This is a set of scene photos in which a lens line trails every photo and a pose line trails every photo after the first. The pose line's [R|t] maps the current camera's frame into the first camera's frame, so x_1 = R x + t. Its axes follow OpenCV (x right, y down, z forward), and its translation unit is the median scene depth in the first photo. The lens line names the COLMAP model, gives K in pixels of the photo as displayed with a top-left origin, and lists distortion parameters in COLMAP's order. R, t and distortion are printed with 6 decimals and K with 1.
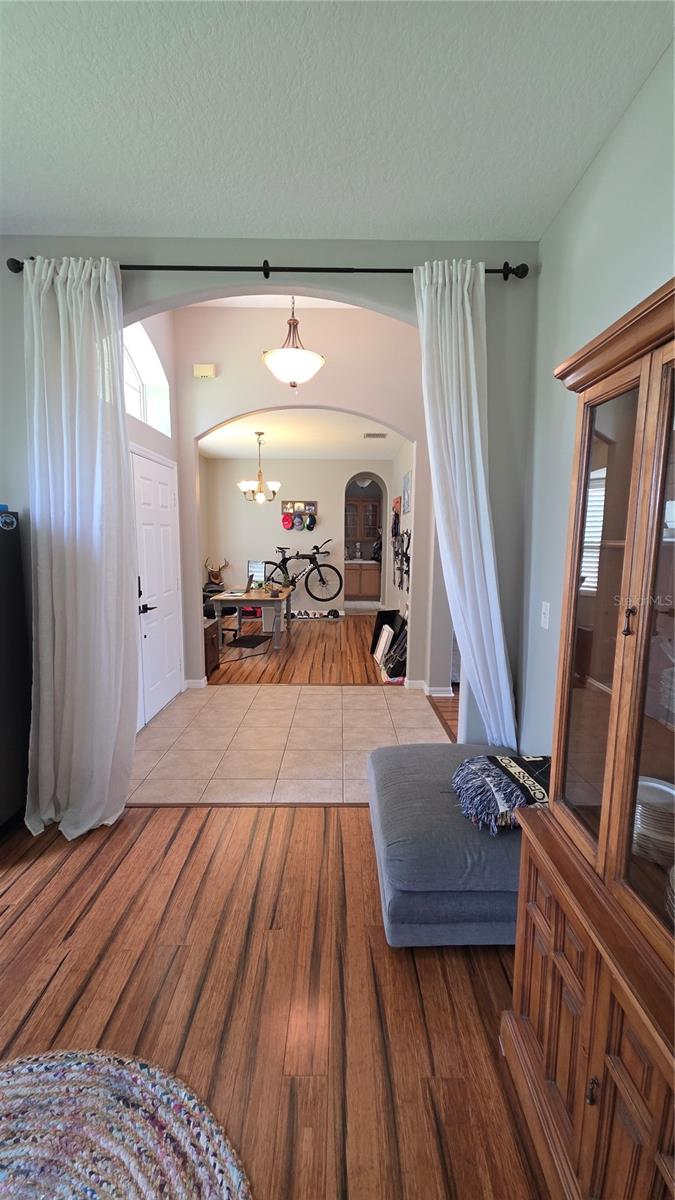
lens RADIAL K [[475.8, 0, 342.0], [0, 475.8, 602.1], [0, 0, 1]] dist [0.008705, -0.007811]
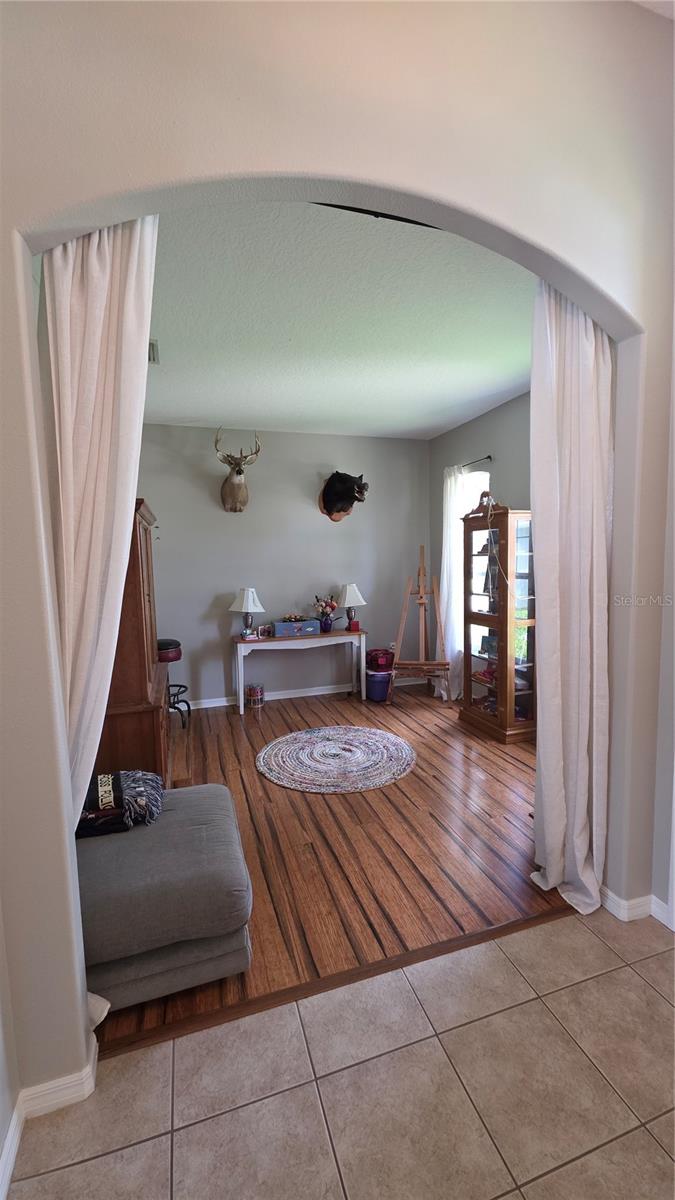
lens RADIAL K [[475.8, 0, 345.4], [0, 475.8, 602.2], [0, 0, 1]] dist [0.008705, -0.007811]
pose [[-0.949538, 0.041552, -0.310886, 0.035450], [-0.029436, 0.975005, 0.220223, -0.071250], [0.312266, 0.218262, -0.924582, 0.462188]]
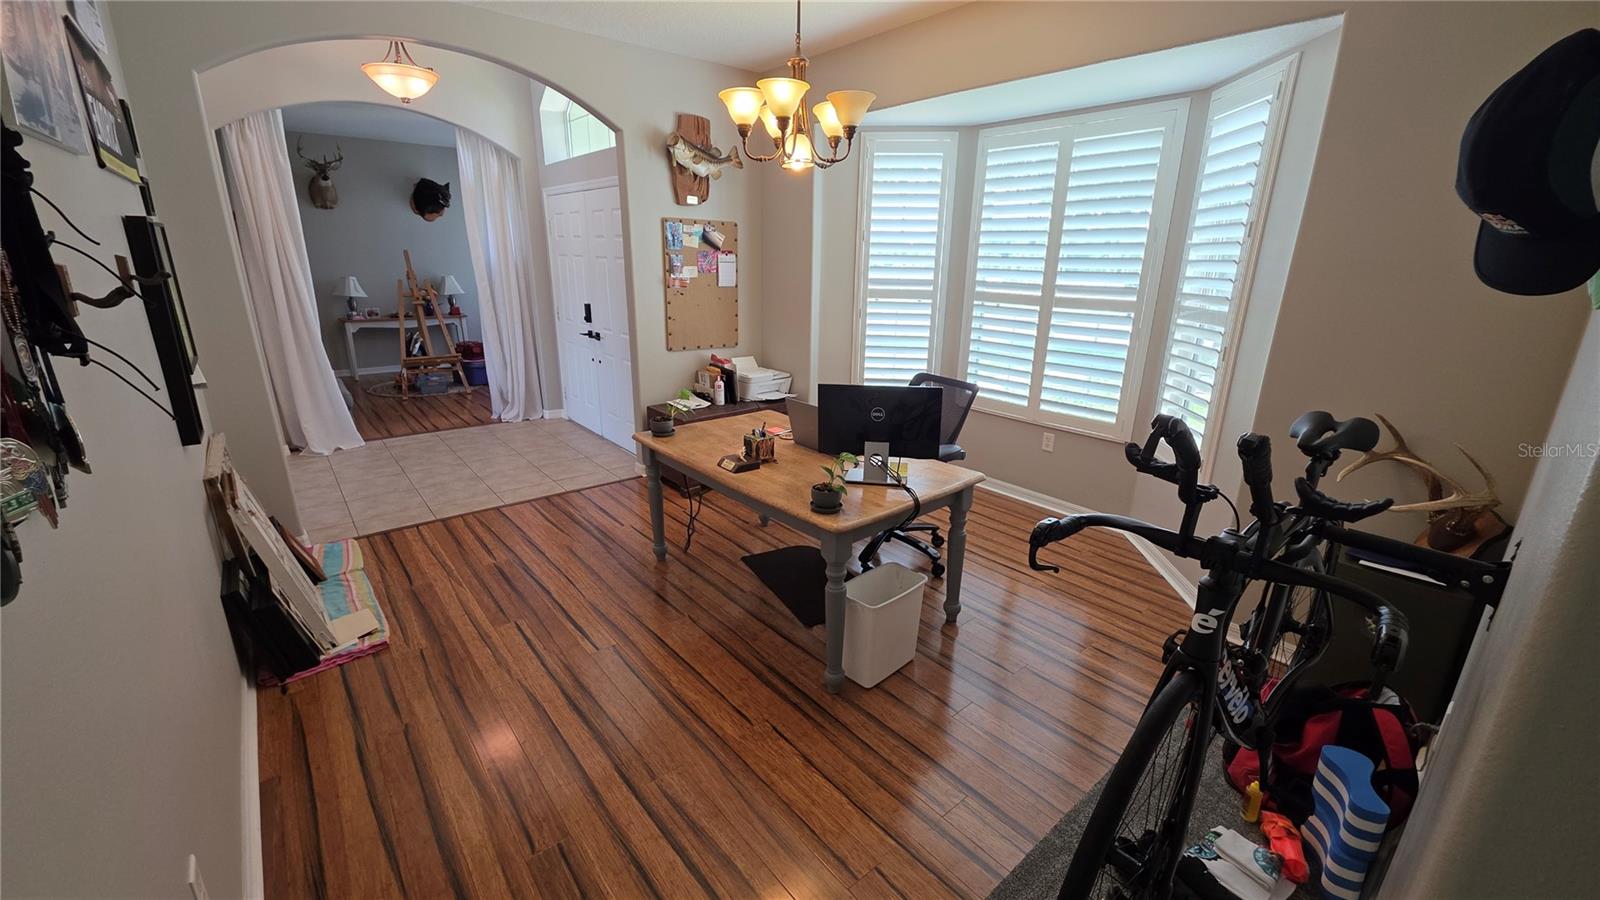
lens RADIAL K [[634.4, 0, 804.4], [0, 634.4, 448.0], [0, 0, 1]] dist [0.008705, -0.007811]
pose [[-0.767151, 0.167672, -0.619165, 0.073158], [-0.109834, 0.916645, 0.384316, -0.156987], [0.631994, 0.362833, -0.684789, 1.028555]]
